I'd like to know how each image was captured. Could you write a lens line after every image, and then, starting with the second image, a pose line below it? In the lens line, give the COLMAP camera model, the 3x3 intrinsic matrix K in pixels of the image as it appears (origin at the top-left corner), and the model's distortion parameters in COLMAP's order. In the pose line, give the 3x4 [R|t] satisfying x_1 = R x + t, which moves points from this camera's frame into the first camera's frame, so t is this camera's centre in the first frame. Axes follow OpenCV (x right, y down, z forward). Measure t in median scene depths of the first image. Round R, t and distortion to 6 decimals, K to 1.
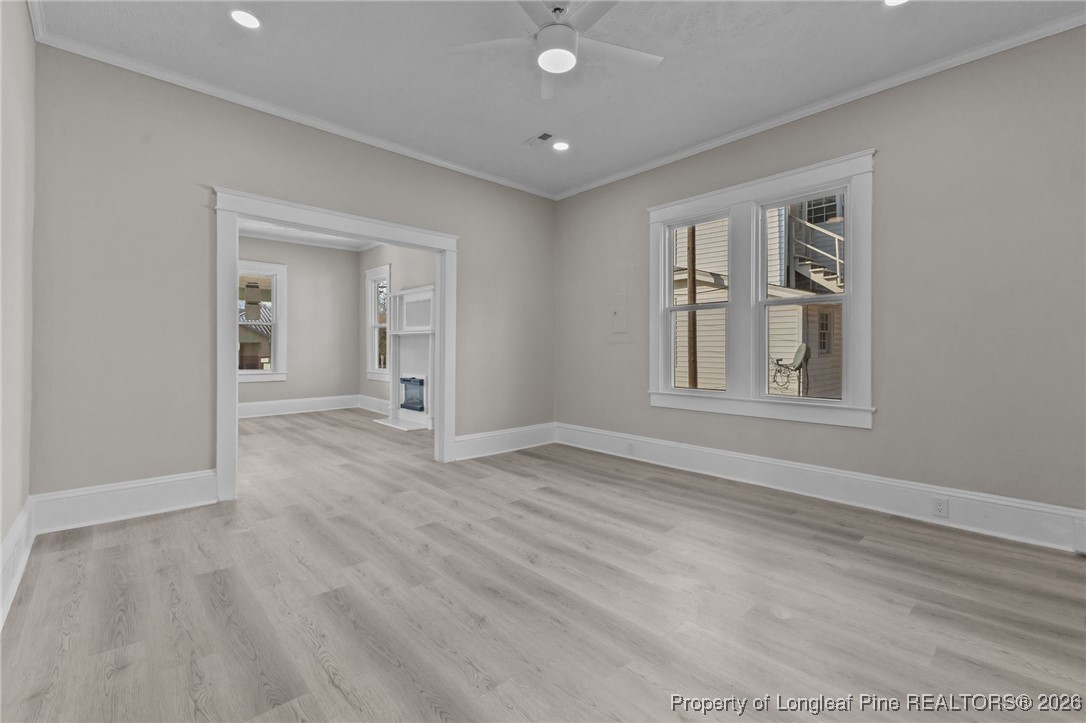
lens RADIAL K [[472.8, 0, 546.0], [0, 472.8, 359.6], [0, 0, 1]] dist [0.004508, 0.001458]
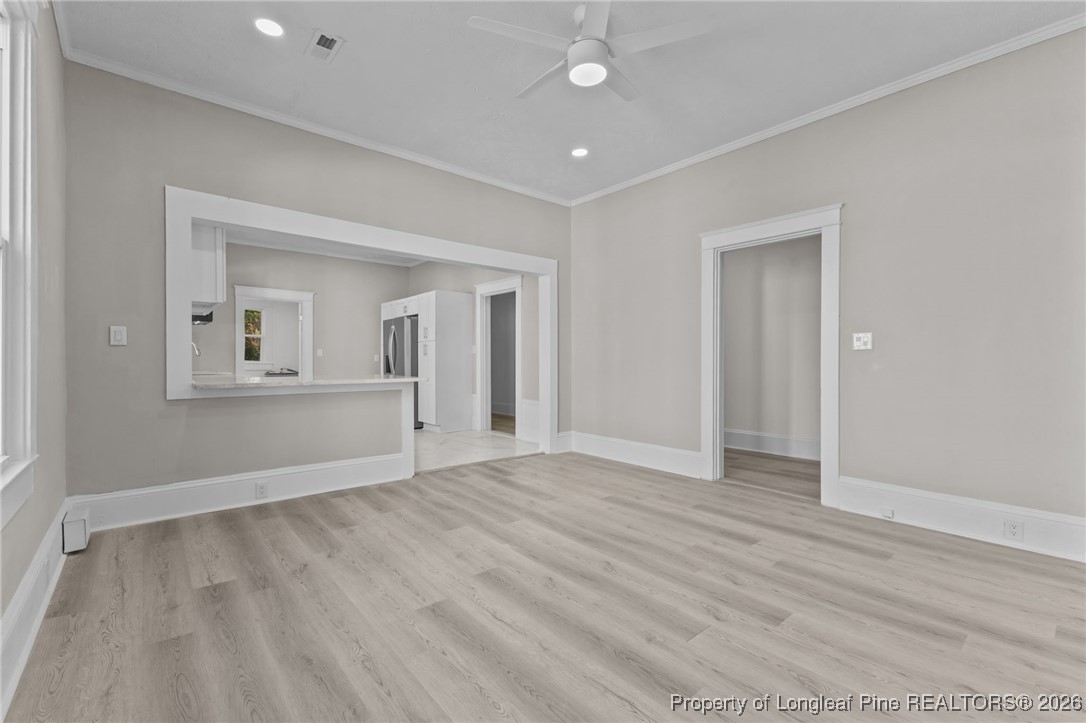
lens RADIAL K [[472.8, 0, 547.3], [0, 472.8, 361.6], [0, 0, 1]] dist [0.004508, 0.001458]
pose [[-0.999434, -0.005614, 0.033174, 0.068067], [-0.005075, 0.999854, 0.016298, -0.026692], [-0.033260, 0.016120, -0.999317, 1.933269]]
